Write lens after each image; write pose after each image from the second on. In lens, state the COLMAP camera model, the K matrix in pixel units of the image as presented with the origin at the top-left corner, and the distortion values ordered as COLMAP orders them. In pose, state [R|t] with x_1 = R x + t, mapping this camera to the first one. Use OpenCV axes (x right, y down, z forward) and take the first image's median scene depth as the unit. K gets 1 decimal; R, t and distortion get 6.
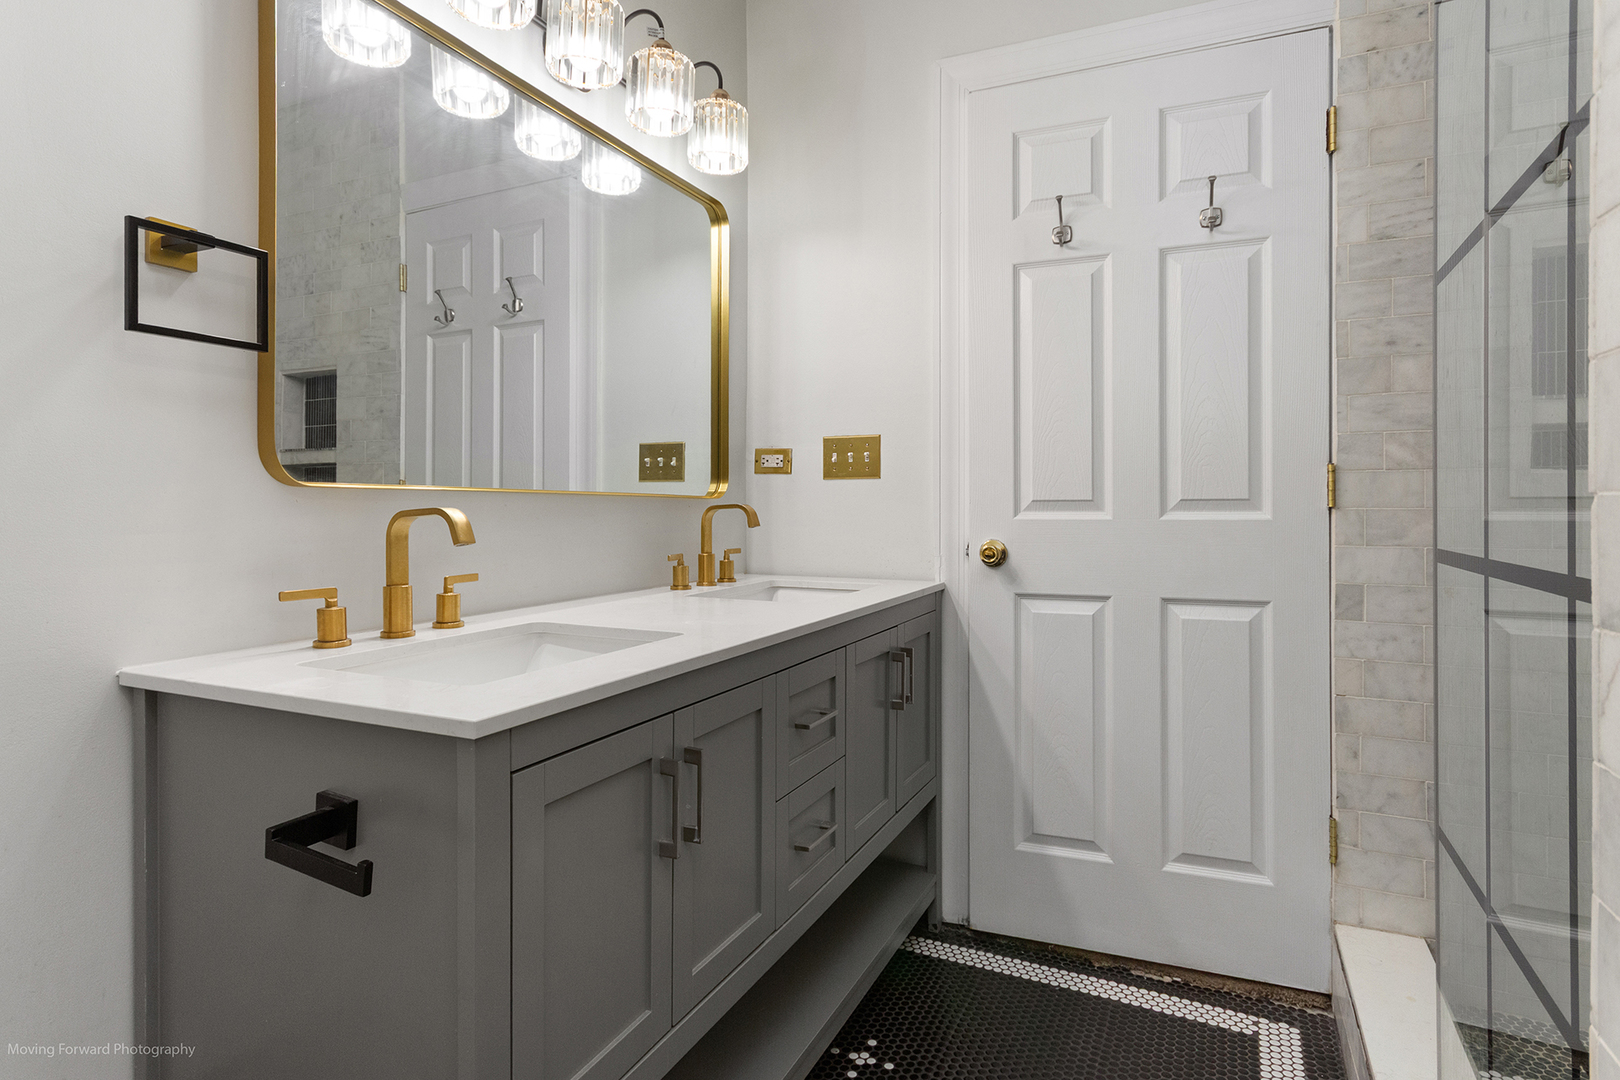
lens RADIAL K [[867.3, 0, 810.2], [0, 867.3, 514.2], [0, 0, 1]] dist [0.007114, 0.000014]
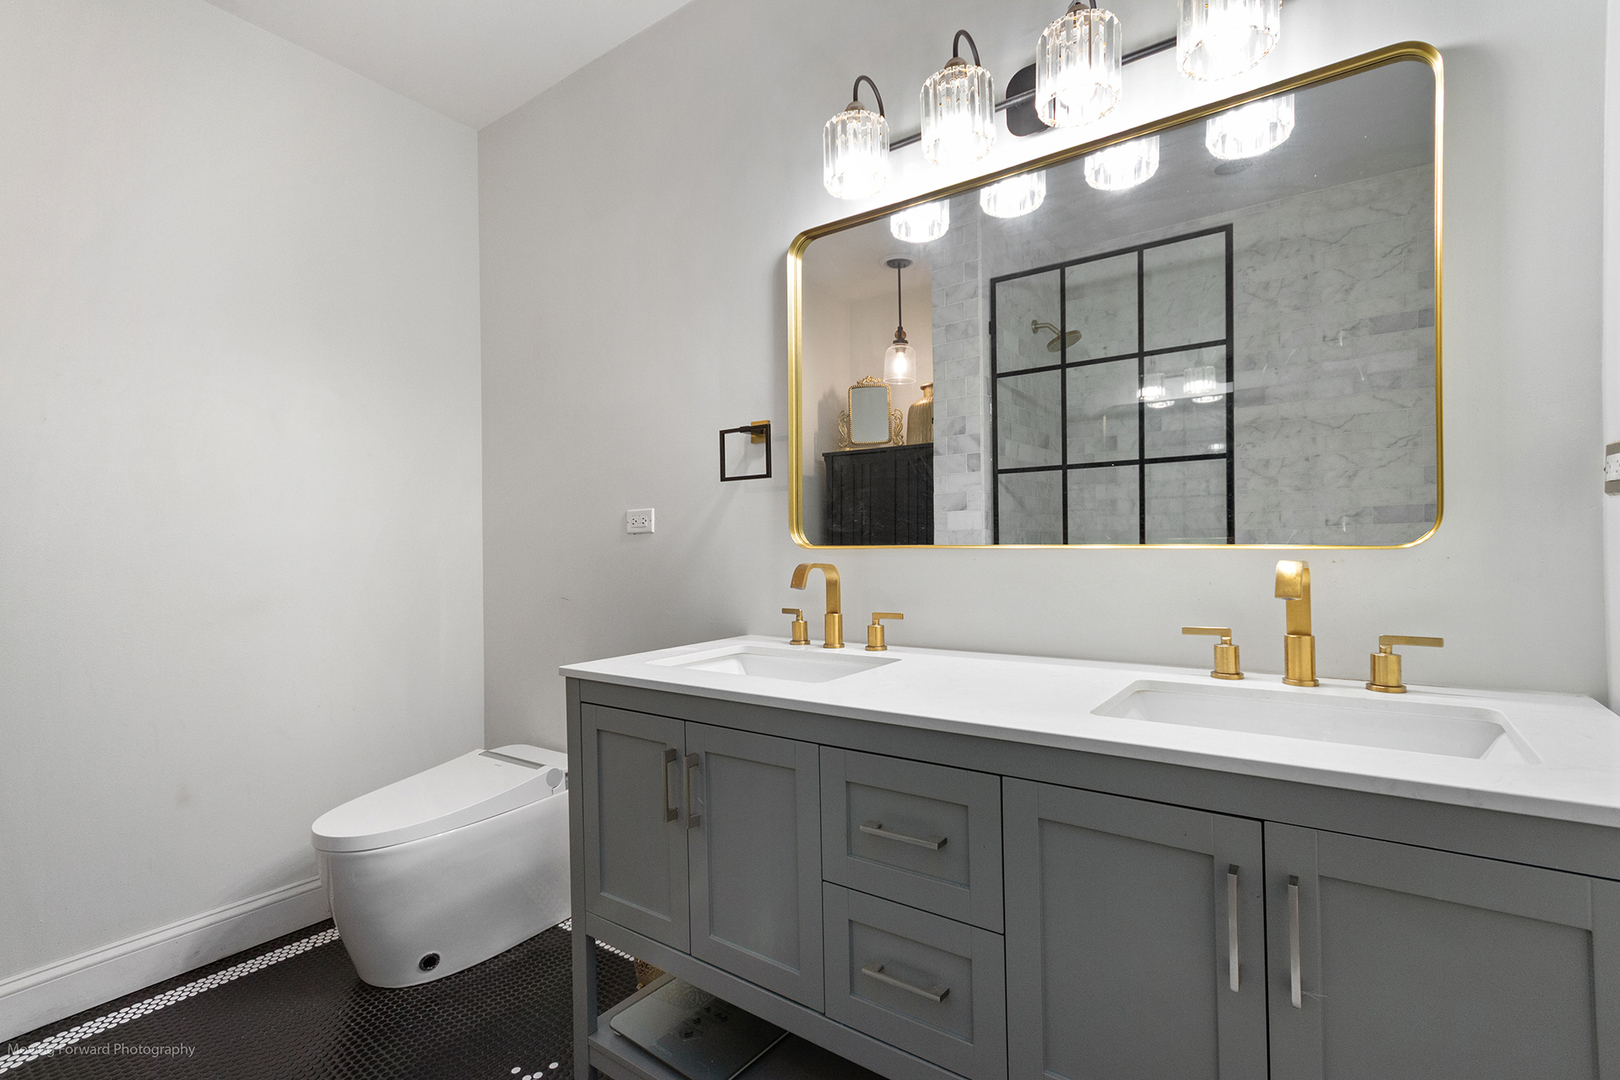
lens RADIAL K [[752.2, 0, 810.0], [0, 752.2, 540.0], [0, 0, 1]] dist [-0.000854, 0.000206]
pose [[-0.182358, 0.002917, -0.983228, 0.597784], [0.012738, 0.999919, 0.000604, -0.034458], [0.983150, -0.012414, -0.182381, 0.883945]]
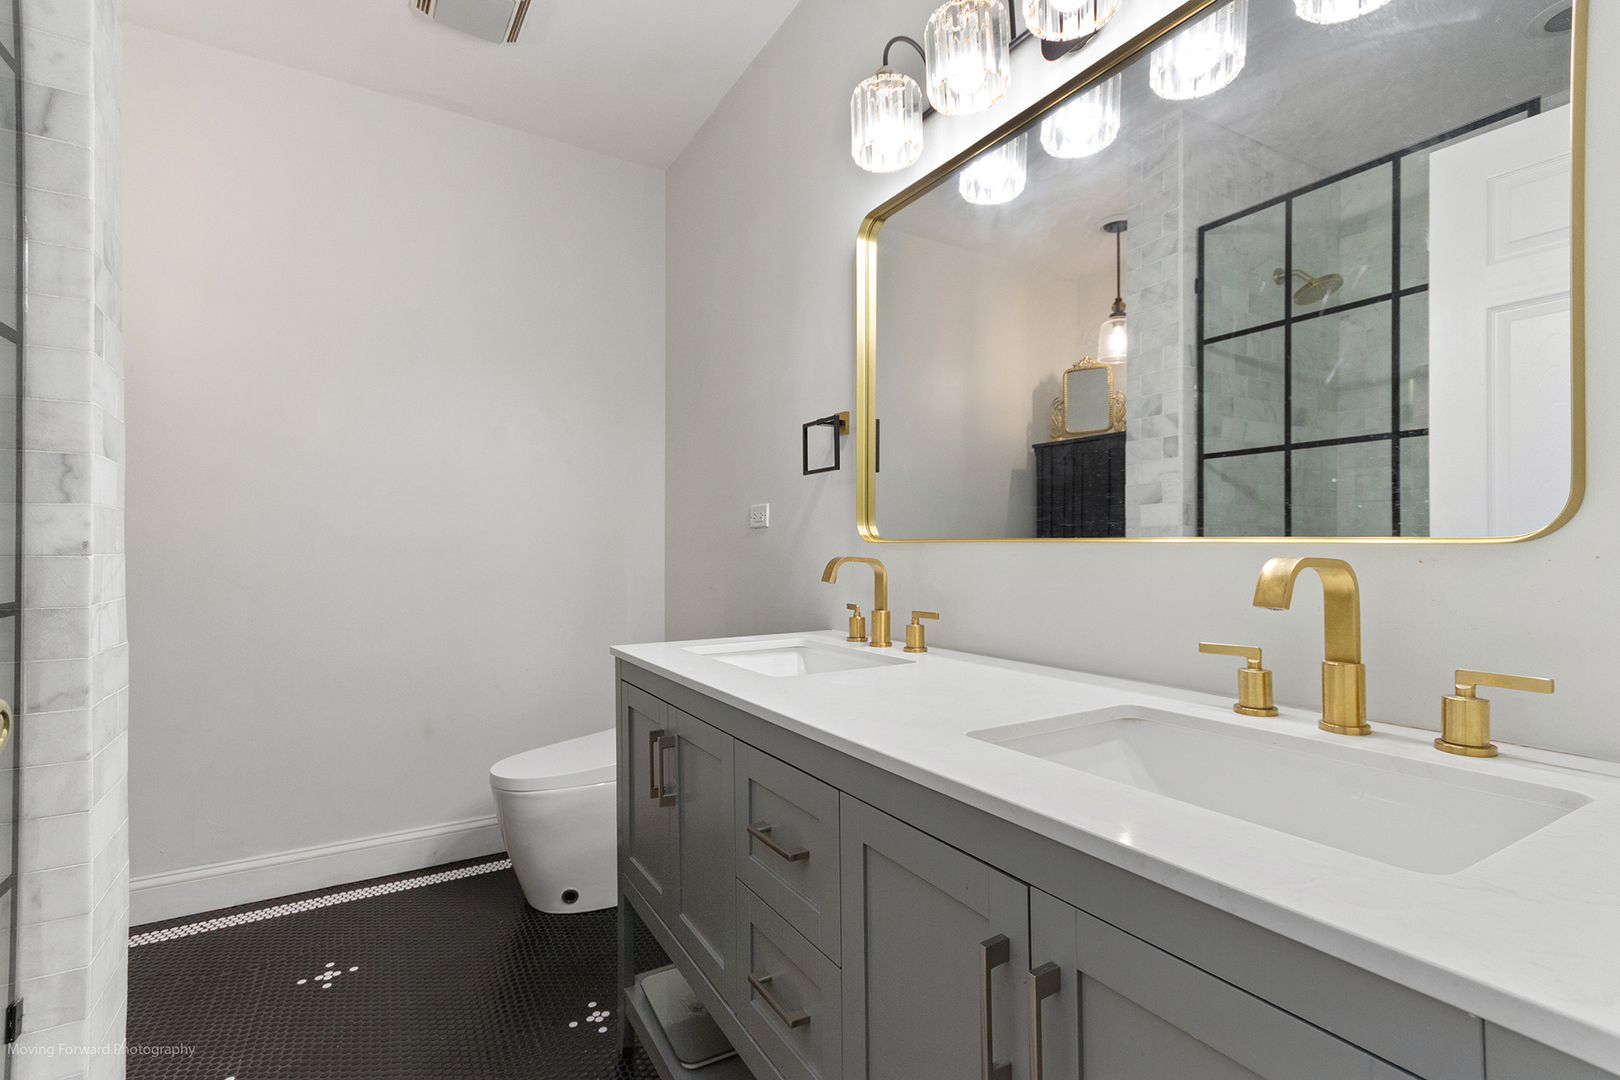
lens RADIAL K [[753.4, 0, 810.0], [0, 753.4, 540.0], [0, 0, 1]] dist [0.004006, 0.000597]
pose [[-0.564270, -0.000893, -0.825590, 0.451631], [0.004435, 0.999982, -0.004113, -0.021617], [0.825579, -0.005982, -0.564256, 1.182207]]
